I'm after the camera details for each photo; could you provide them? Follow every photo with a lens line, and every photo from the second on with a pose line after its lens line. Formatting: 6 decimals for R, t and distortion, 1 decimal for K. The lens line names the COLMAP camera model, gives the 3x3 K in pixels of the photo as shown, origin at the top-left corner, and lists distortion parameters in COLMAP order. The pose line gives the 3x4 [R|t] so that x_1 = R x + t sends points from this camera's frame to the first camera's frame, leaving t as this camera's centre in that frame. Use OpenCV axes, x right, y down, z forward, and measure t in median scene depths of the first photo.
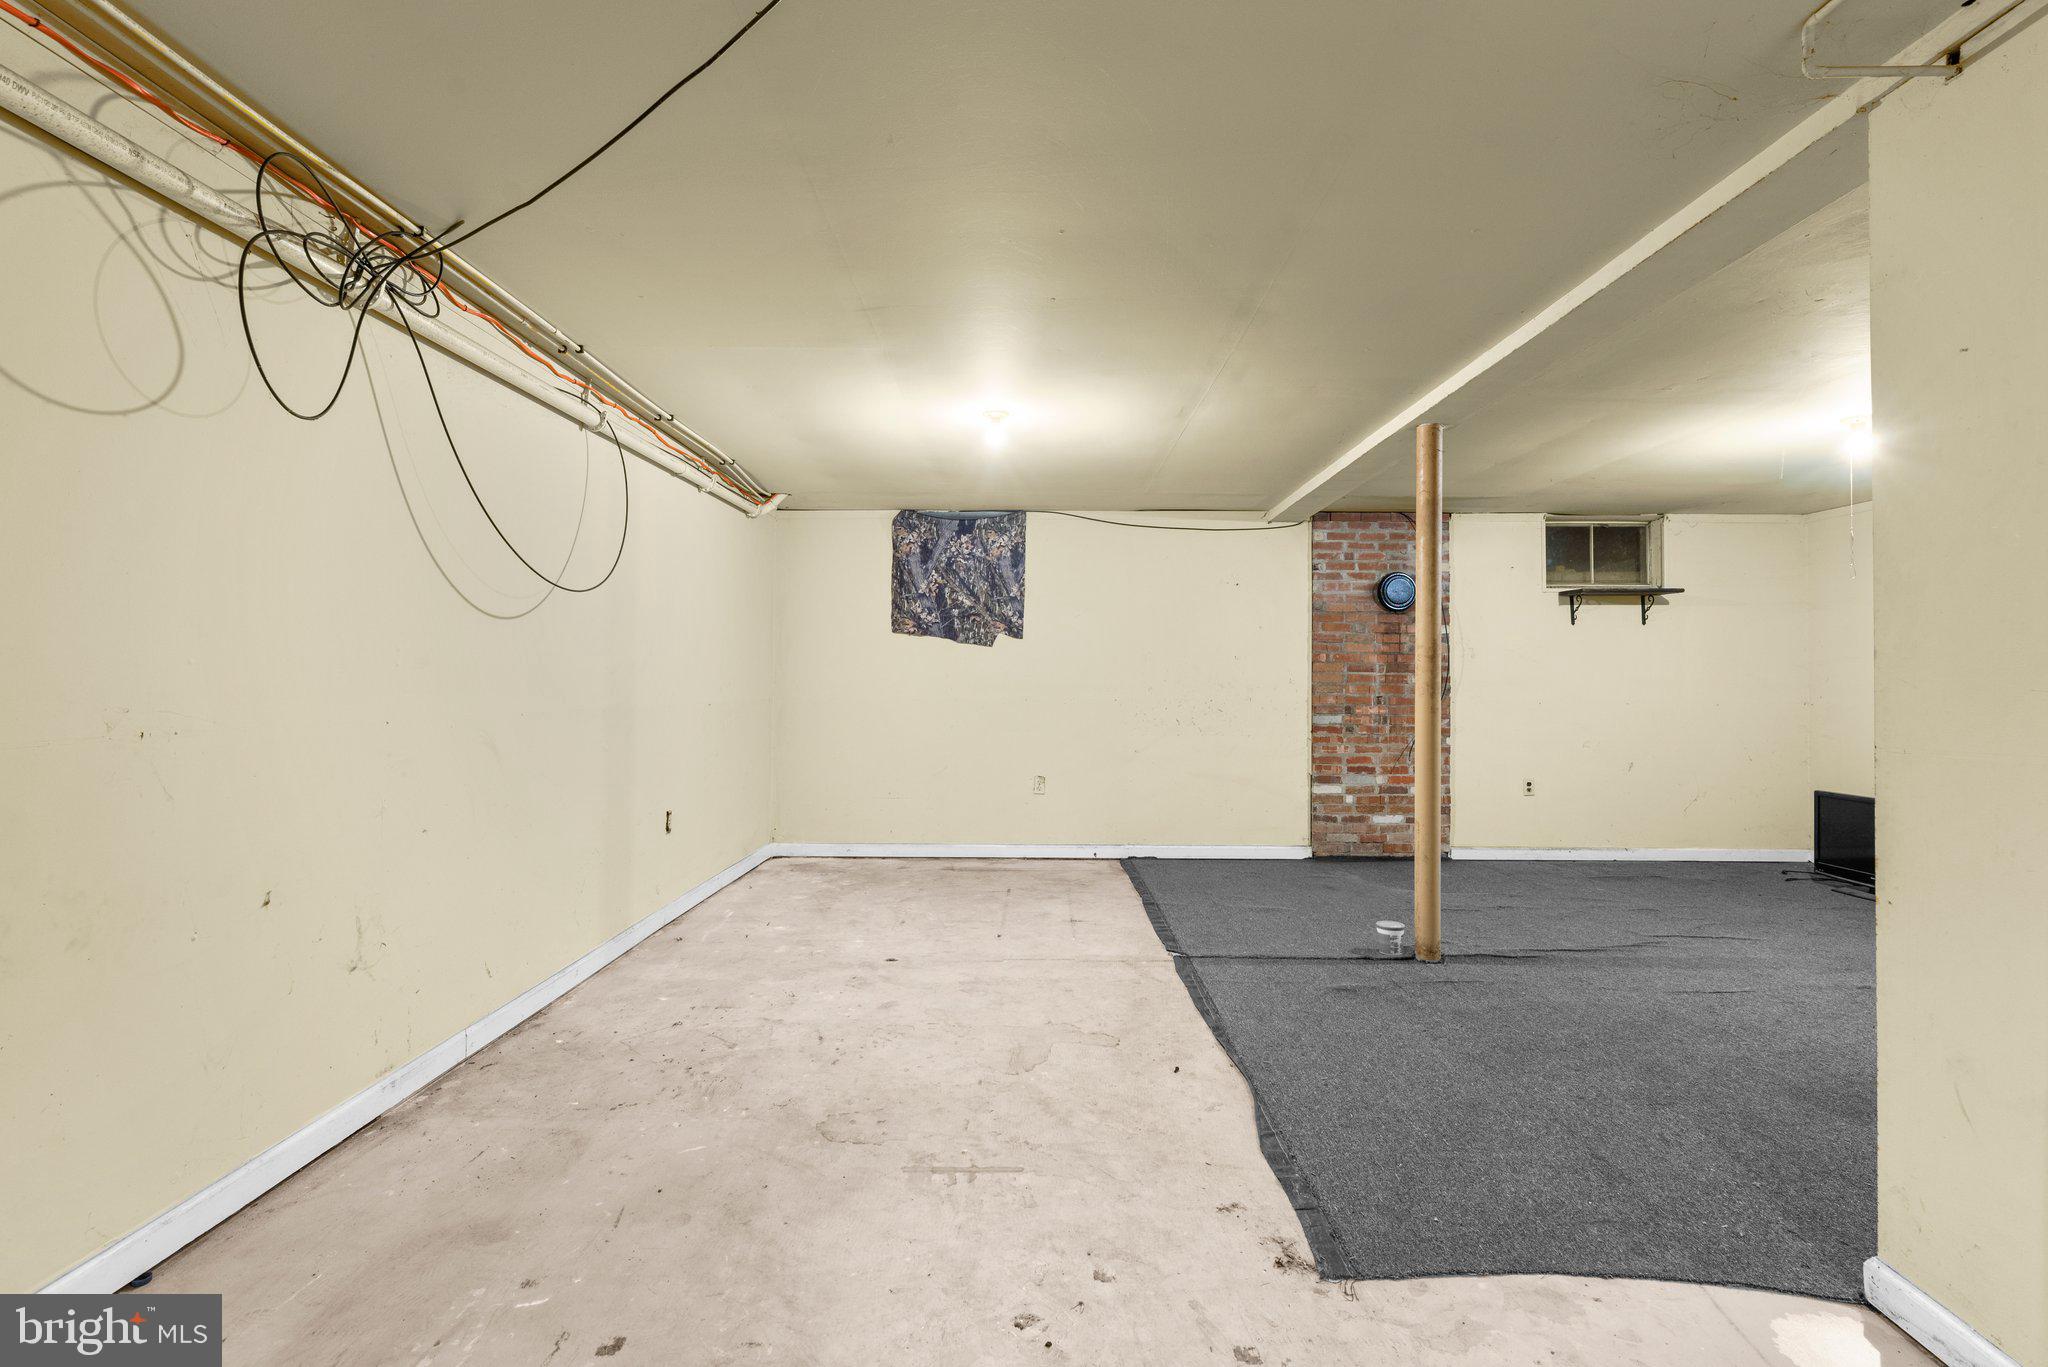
lens RADIAL K [[905.4, 0, 1042.3], [0, 905.4, 679.7], [0, 0, 1]] dist [0.002854, -0.001569]
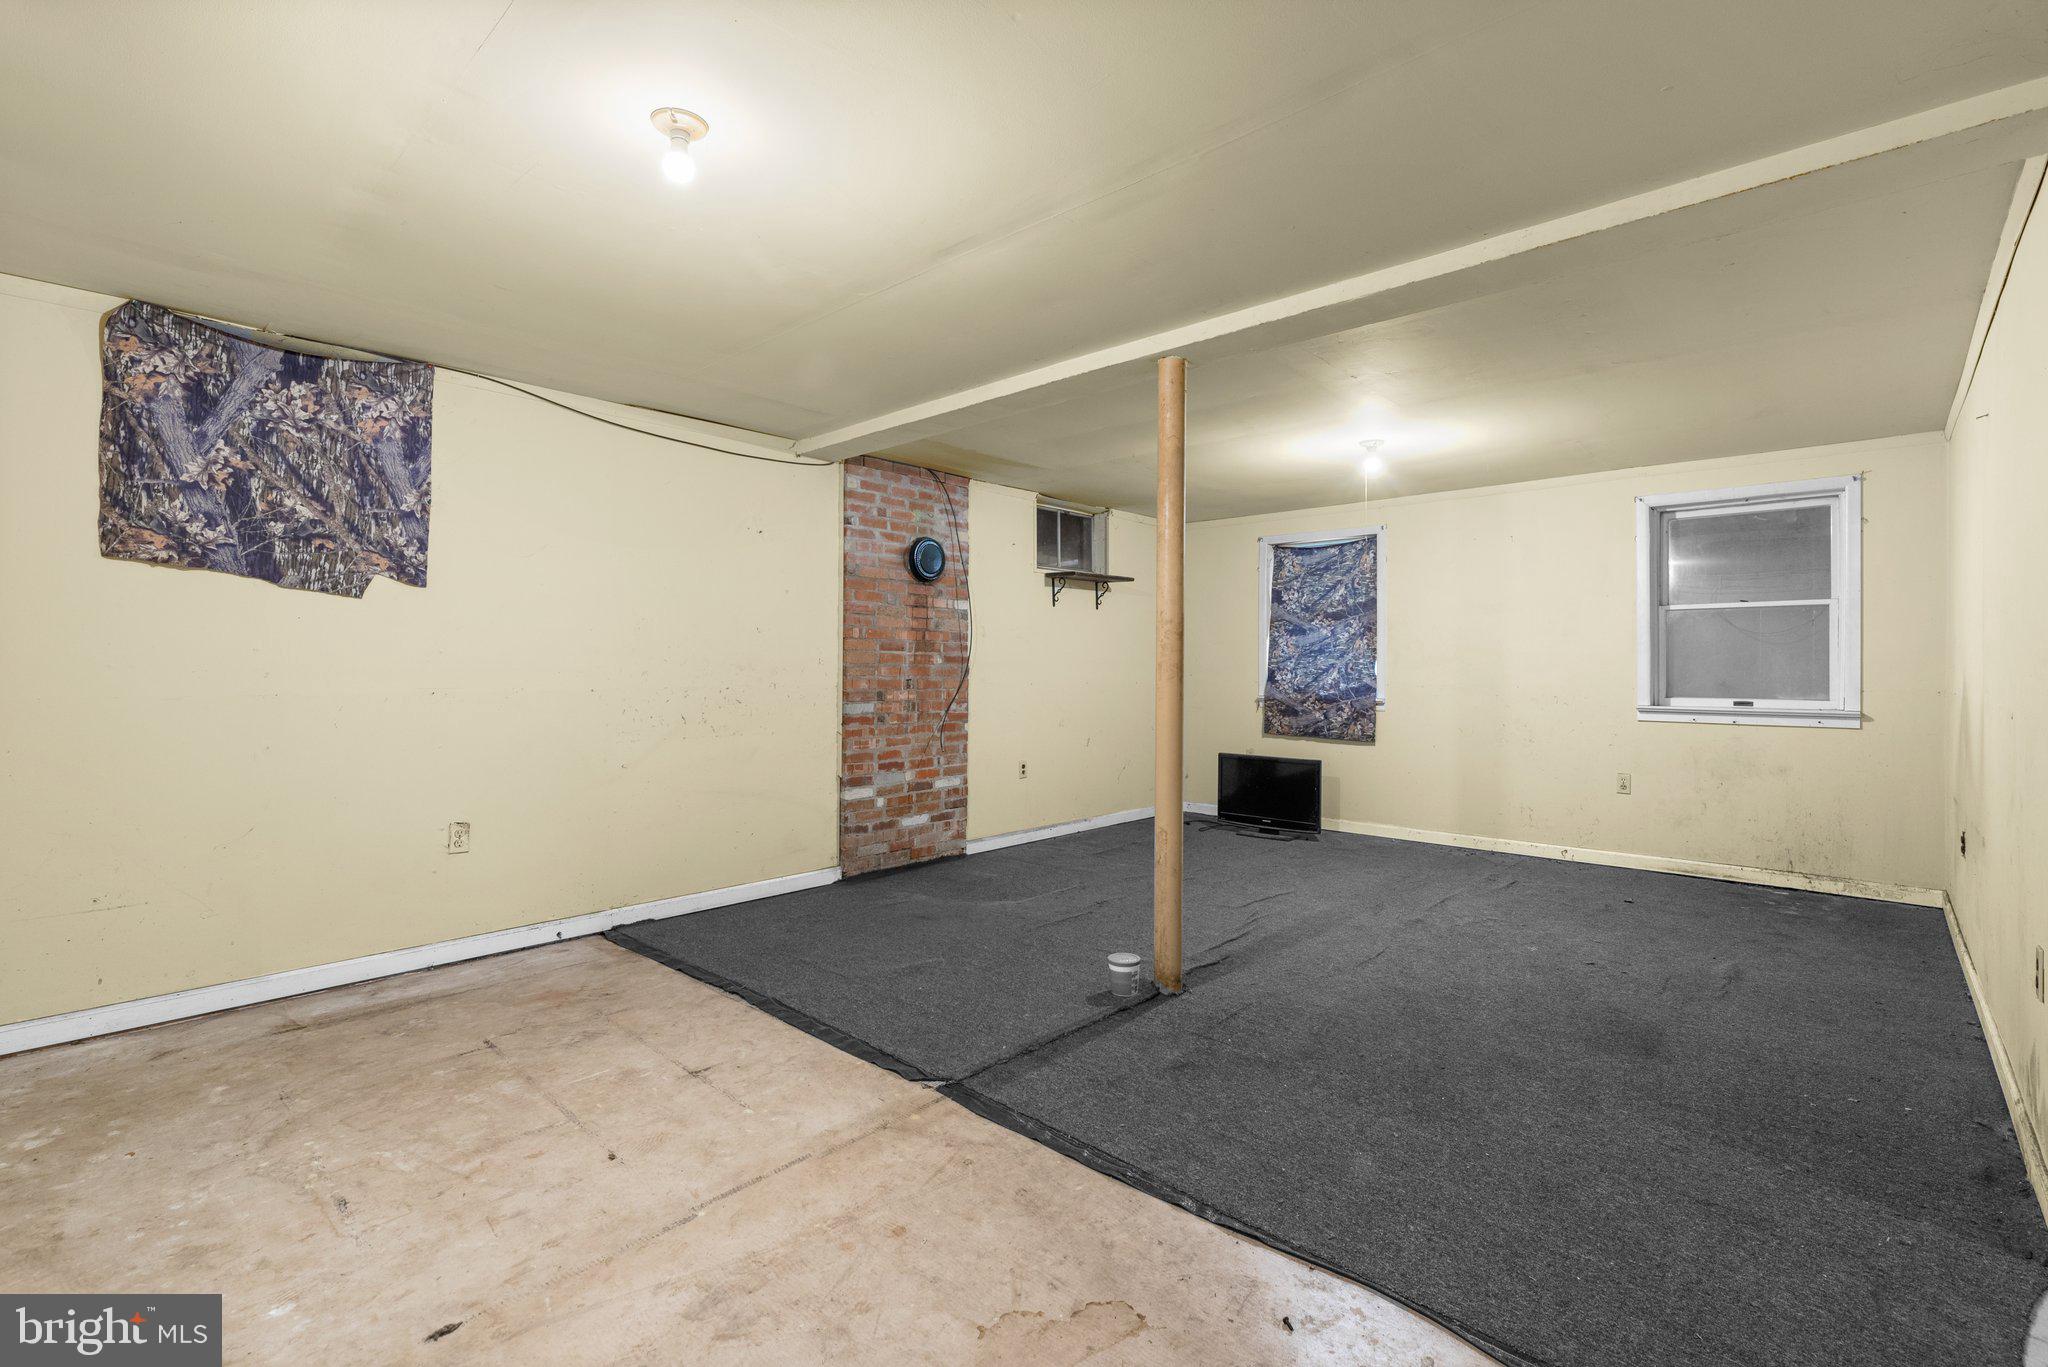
lens RADIAL K [[905.4, 0, 1025.7], [0, 905.4, 669.4], [0, 0, 1]] dist [0.002854, -0.001569]
pose [[0.683542, -0.005396, 0.729891, -0.288606], [-0.003584, 0.999936, 0.010748, -0.001291], [-0.729902, -0.009962, 0.683479, 0.525752]]
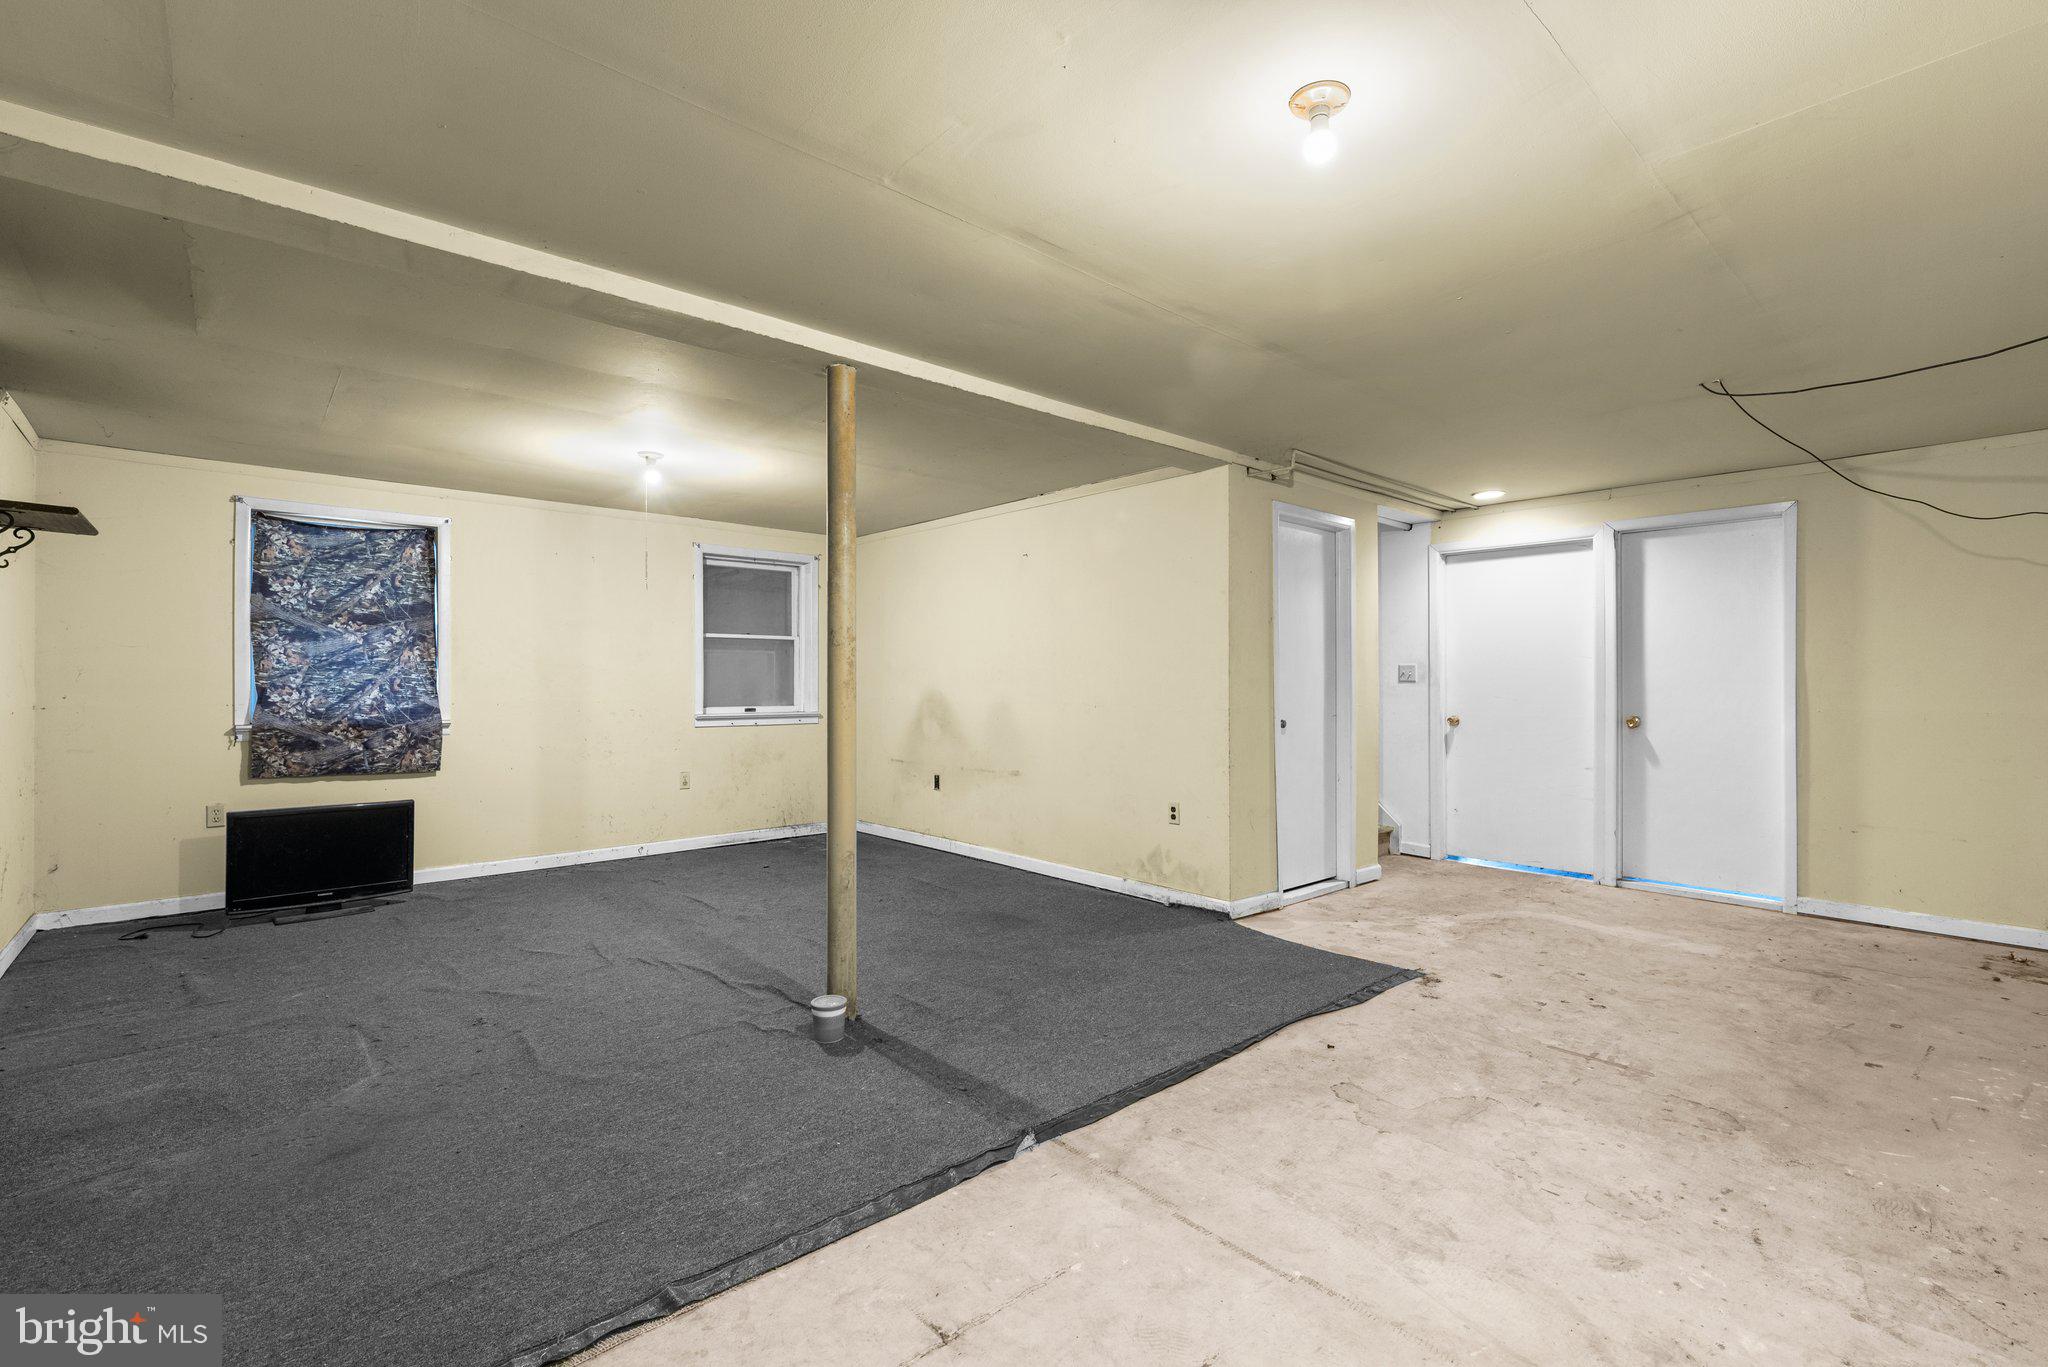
lens RADIAL K [[905.4, 0, 1024.2], [0, 905.4, 683.1], [0, 0, 1]] dist [0.002854, -0.001569]
pose [[-0.652113, -0.004840, 0.758106, -0.308163], [-0.007398, 0.999973, 0.000020, 0.002849], [-0.758086, -0.005595, -0.652131, 1.431012]]
